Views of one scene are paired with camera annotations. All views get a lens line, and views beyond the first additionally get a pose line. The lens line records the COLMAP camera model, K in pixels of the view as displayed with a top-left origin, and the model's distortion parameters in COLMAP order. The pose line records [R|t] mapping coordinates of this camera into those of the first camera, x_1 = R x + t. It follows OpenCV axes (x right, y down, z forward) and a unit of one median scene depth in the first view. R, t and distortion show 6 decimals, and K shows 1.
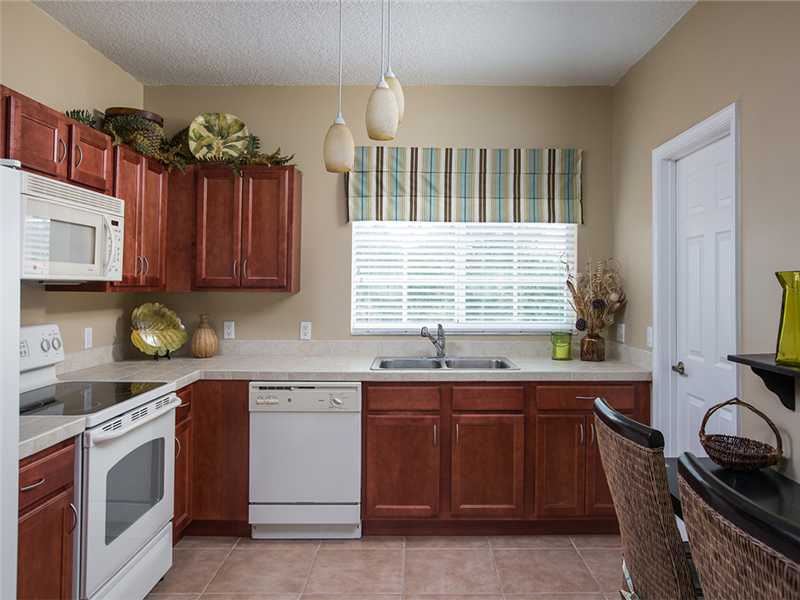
lens RADIAL K [[595.4, 0, 423.8], [0, 595.4, 275.4], [0, 0, 1]] dist [-0.012318, 0.002698]
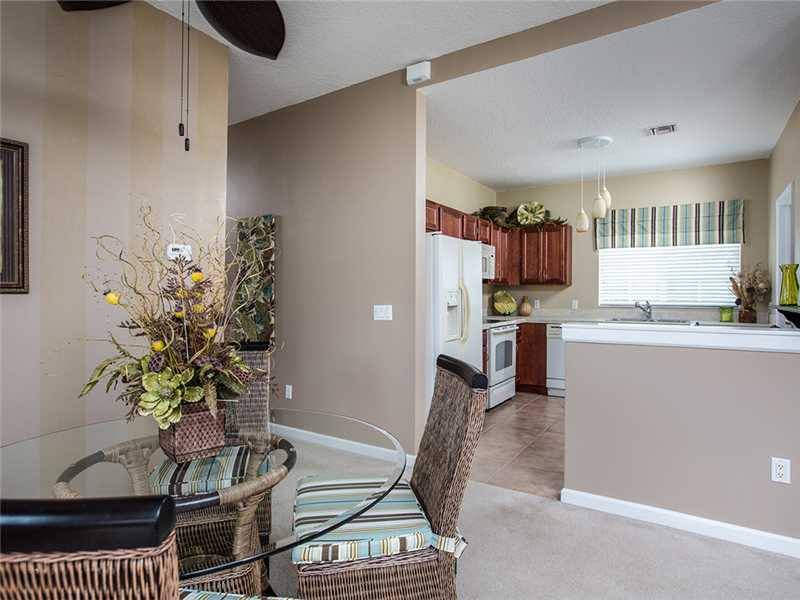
lens RADIAL K [[495.6, 0, 389.3], [0, 495.6, 298.3], [0, 0, 1]] dist [-0.000669, 0.002554]
pose [[0.842984, 0.001054, -0.537937, 0.189297], [0.009208, 0.999823, 0.016388, 0.040245], [0.537859, -0.018768, 0.842826, -0.801225]]
